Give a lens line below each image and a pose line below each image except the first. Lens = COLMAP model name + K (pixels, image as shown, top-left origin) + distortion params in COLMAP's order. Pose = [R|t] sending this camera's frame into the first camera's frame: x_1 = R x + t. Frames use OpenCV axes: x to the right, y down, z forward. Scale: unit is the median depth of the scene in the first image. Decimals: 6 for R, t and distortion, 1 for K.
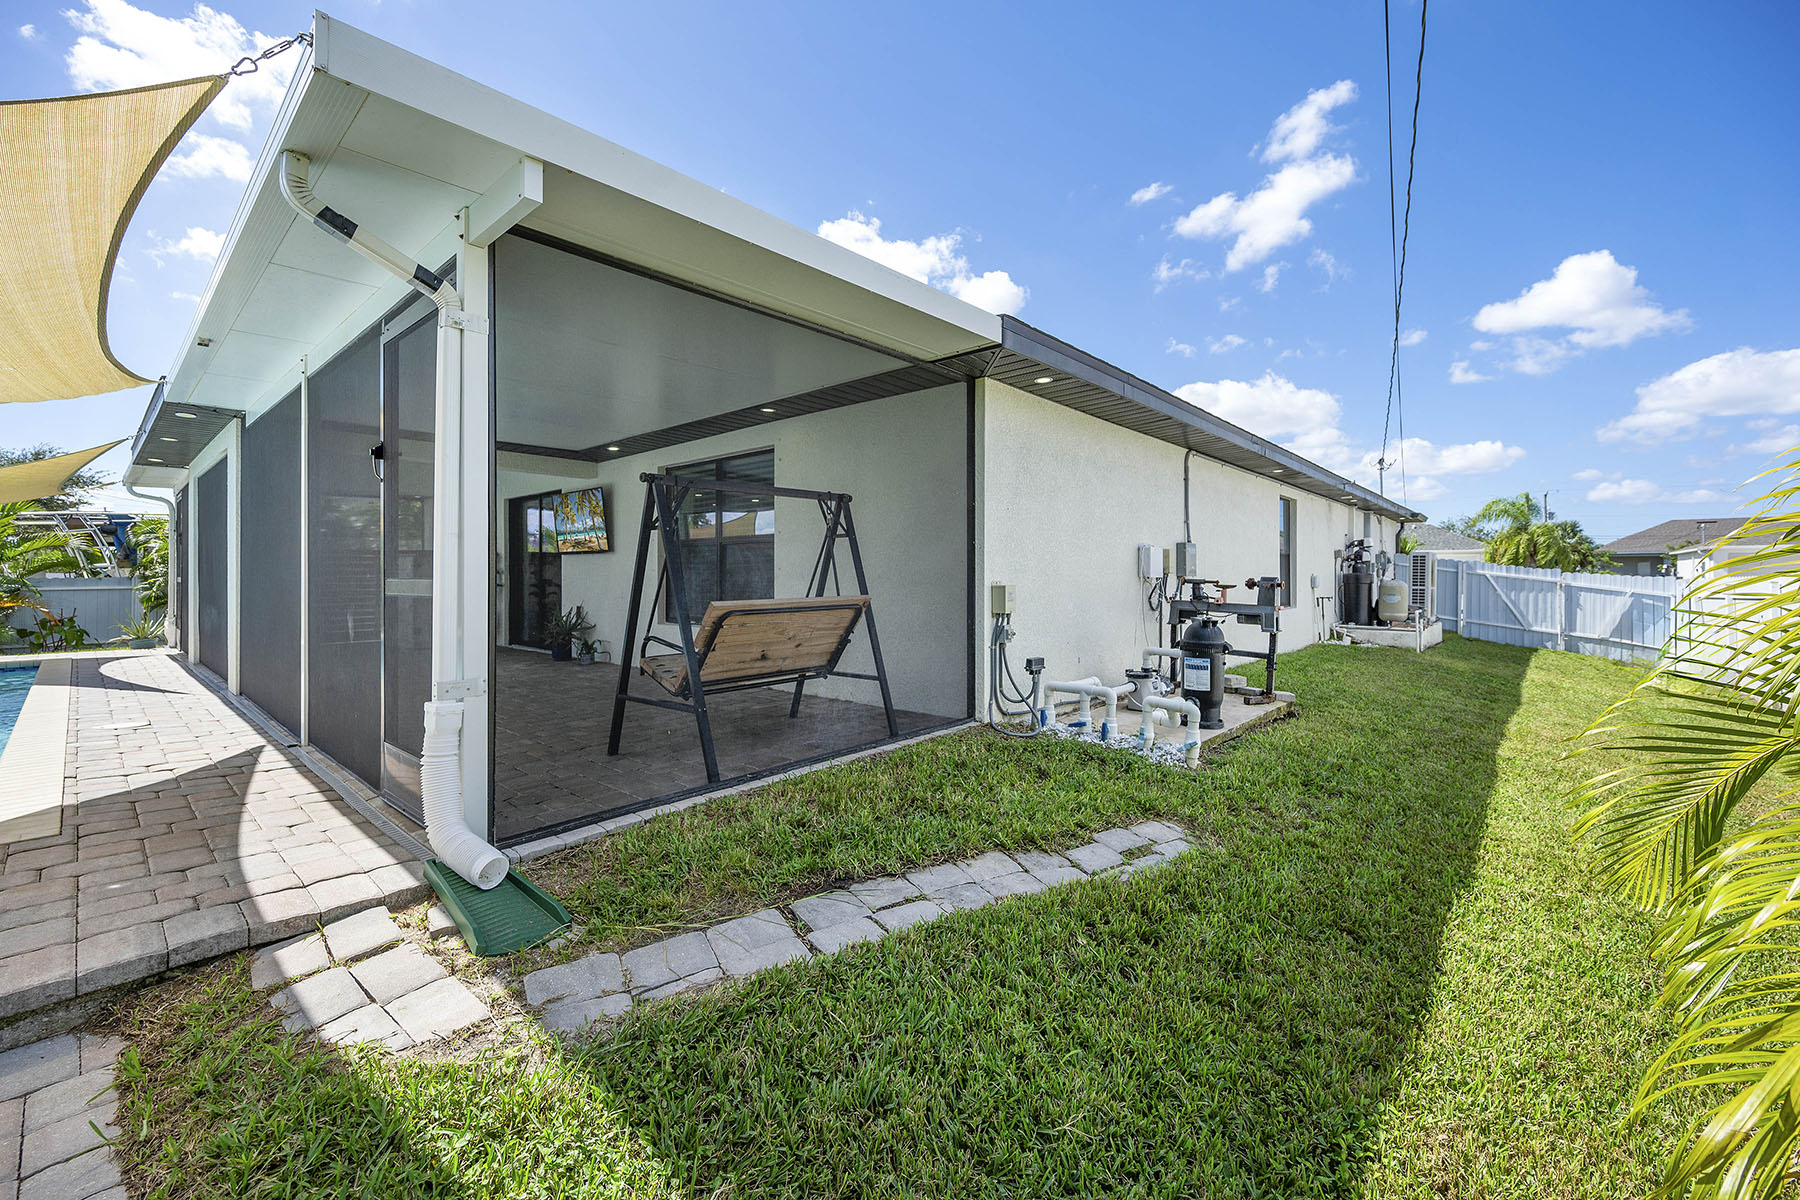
lens RADIAL K [[742.5, 0, 894.8], [0, 742.5, 574.8], [0, 0, 1]] dist [0.002174, -0.000811]
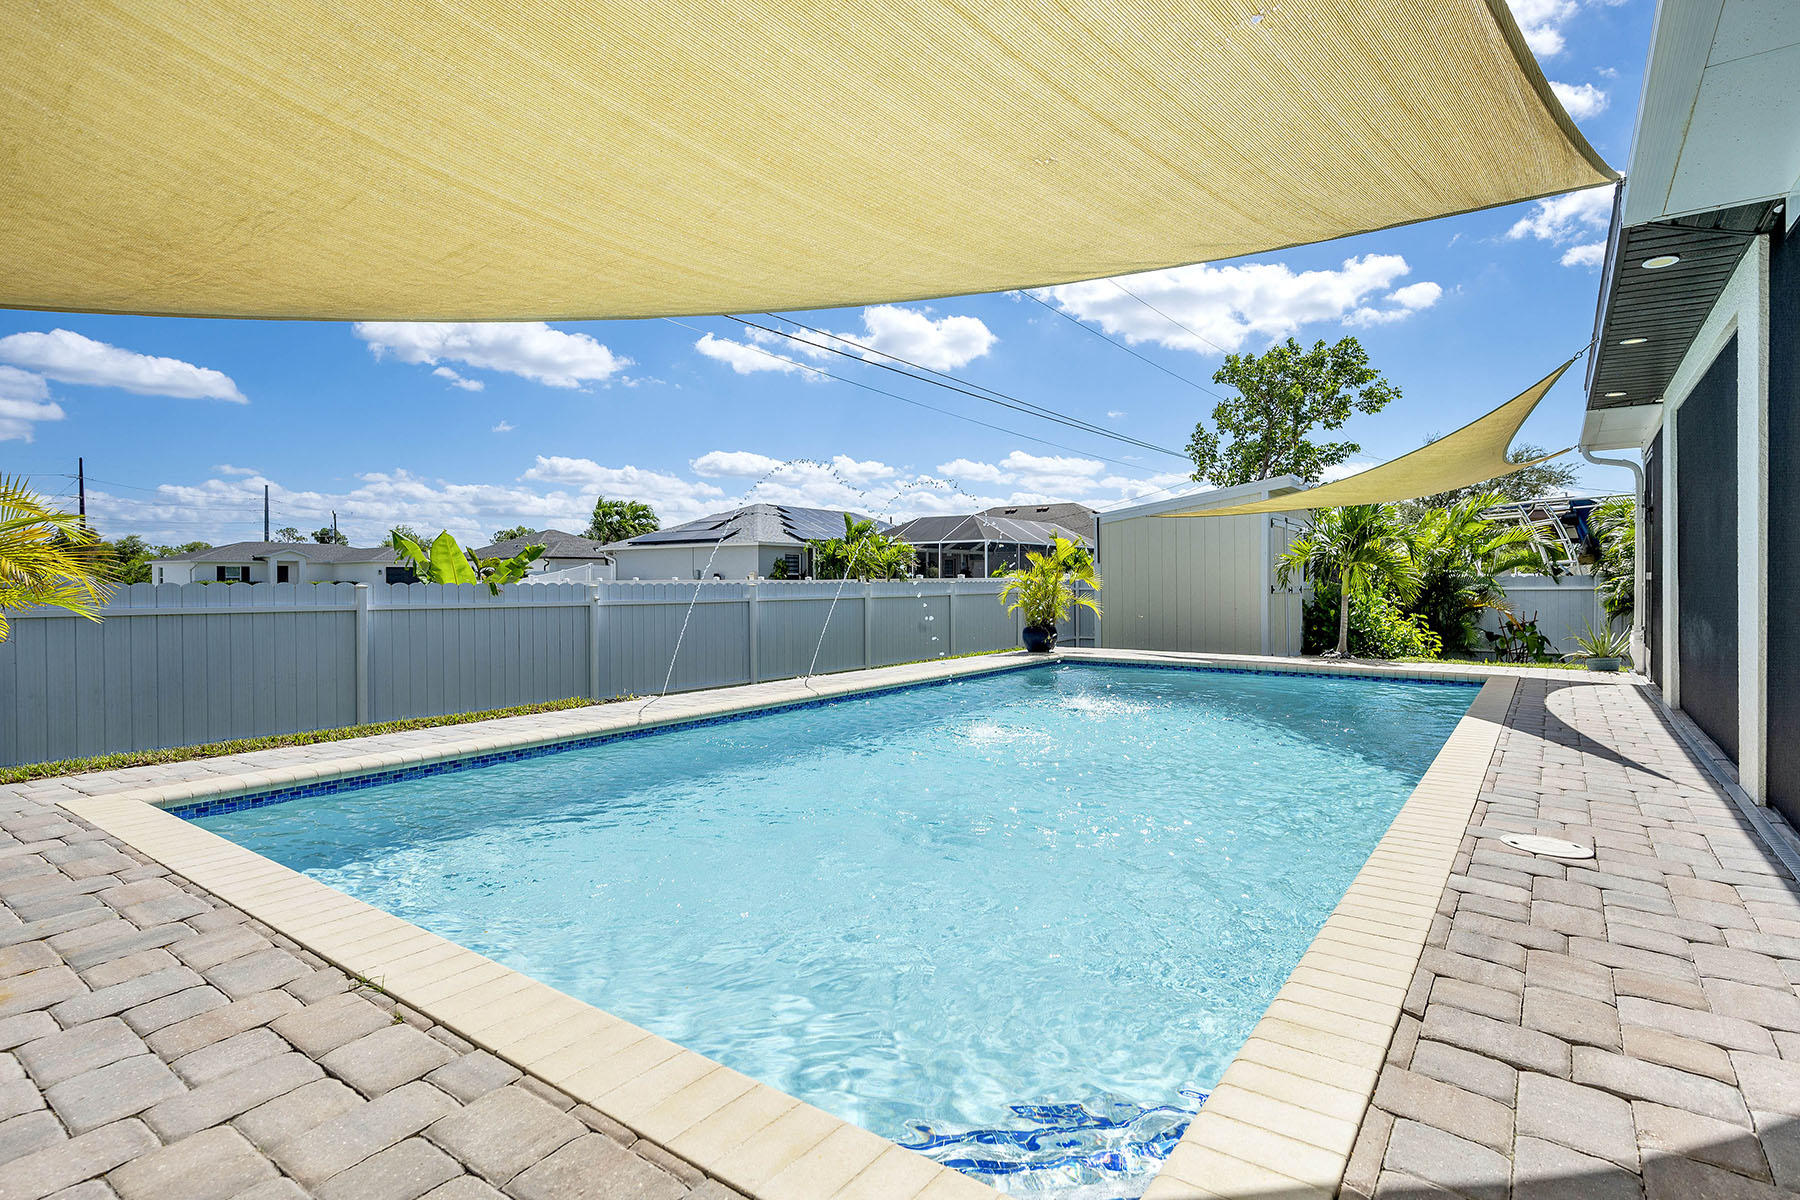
lens RADIAL K [[901.6, 0, 905.3], [0, 901.6, 584.0], [0, 0, 1]] dist [0.004045, 0.001375]
pose [[0.116539, 0.005396, -0.993171, -0.162897], [0.003367, 0.999977, 0.005828, 0.005114], [0.993180, -0.004023, 0.116518, 0.168670]]
